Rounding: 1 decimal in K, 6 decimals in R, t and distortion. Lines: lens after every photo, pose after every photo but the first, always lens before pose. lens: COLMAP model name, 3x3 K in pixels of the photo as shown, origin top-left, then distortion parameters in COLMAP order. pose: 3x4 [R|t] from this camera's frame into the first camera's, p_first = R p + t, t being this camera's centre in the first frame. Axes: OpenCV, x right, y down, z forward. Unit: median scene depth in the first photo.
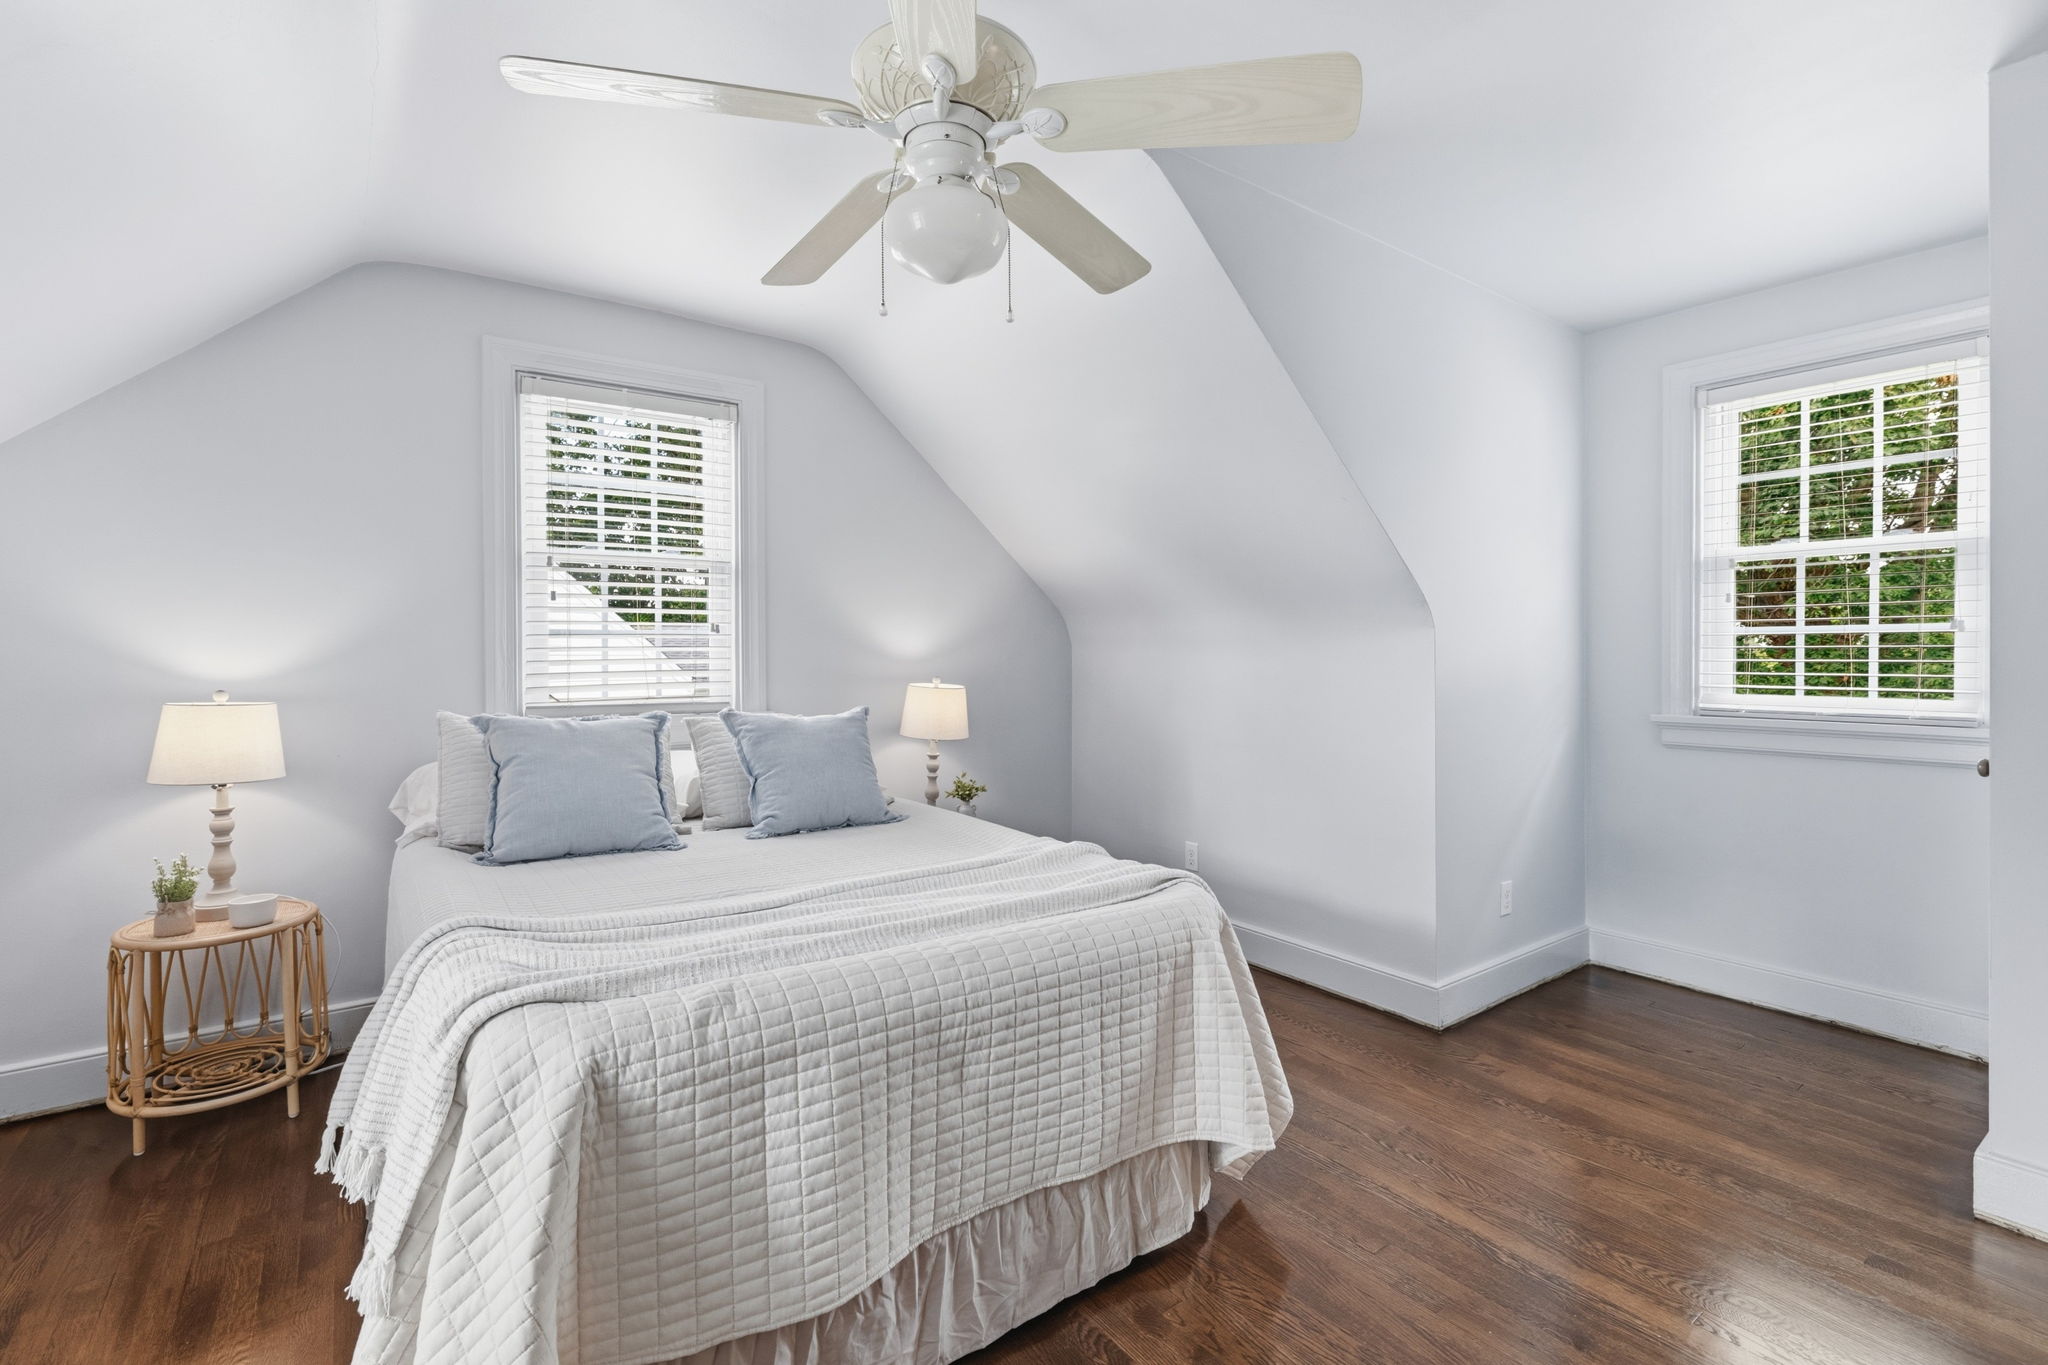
lens RADIAL K [[907.2, 0, 1025.7], [0, 907.2, 643.2], [0, 0, 1]] dist [-0.000093, -0.000362]
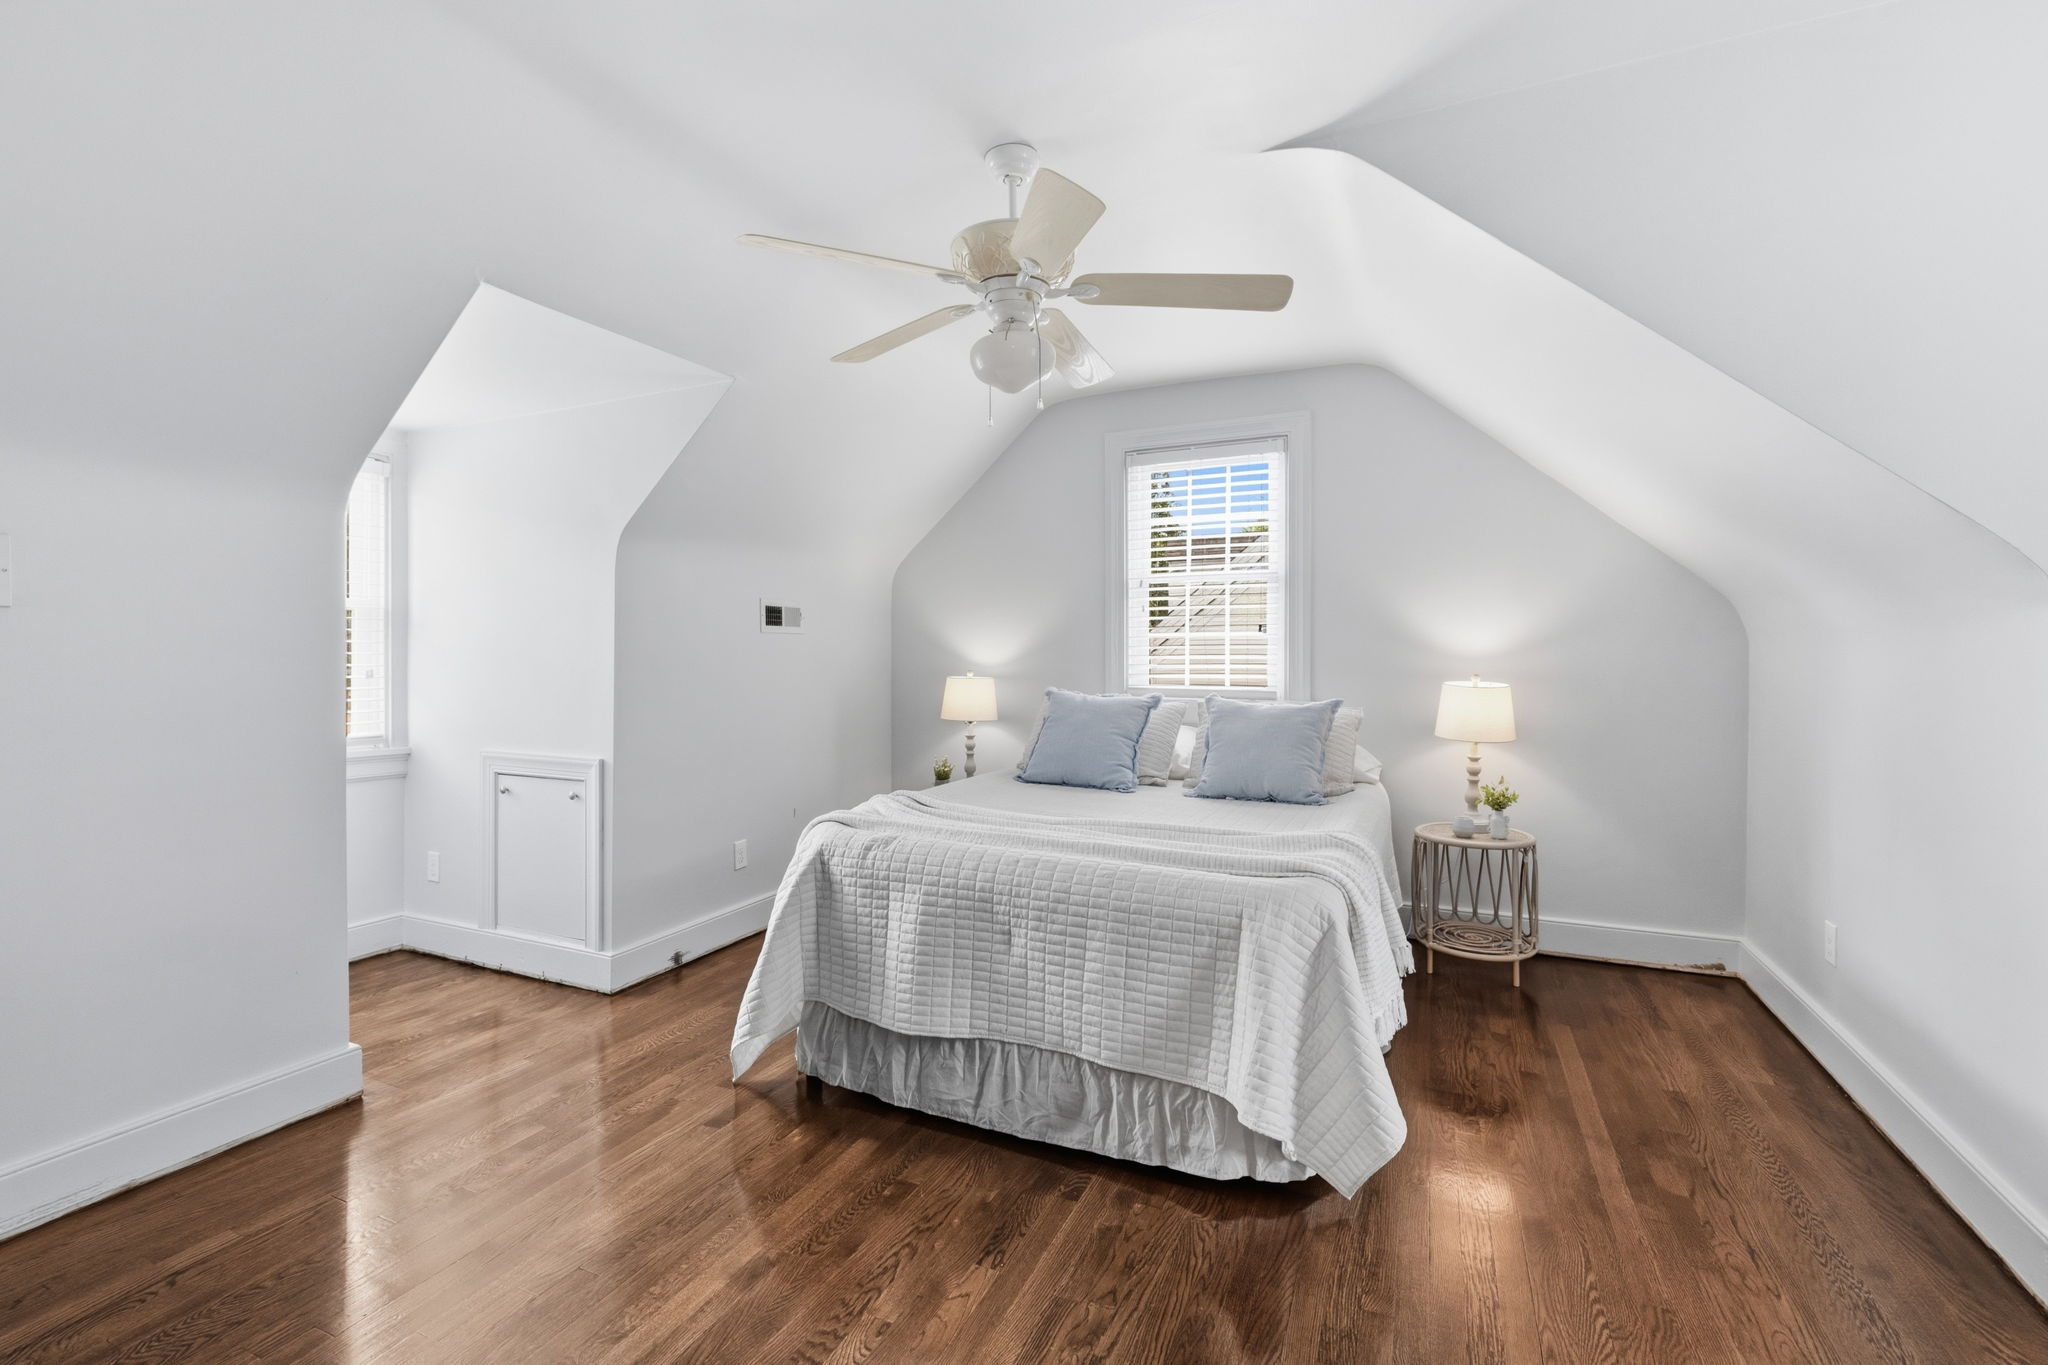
lens RADIAL K [[907.2, 0, 1025.7], [0, 907.2, 643.2], [0, 0, 1]] dist [-0.000093, -0.000362]
pose [[0.494853, -0.006808, -0.868950, 1.102059], [0.008846, 0.999957, -0.002797, 0.005088], [0.868932, -0.006303, 0.494892, 0.282664]]
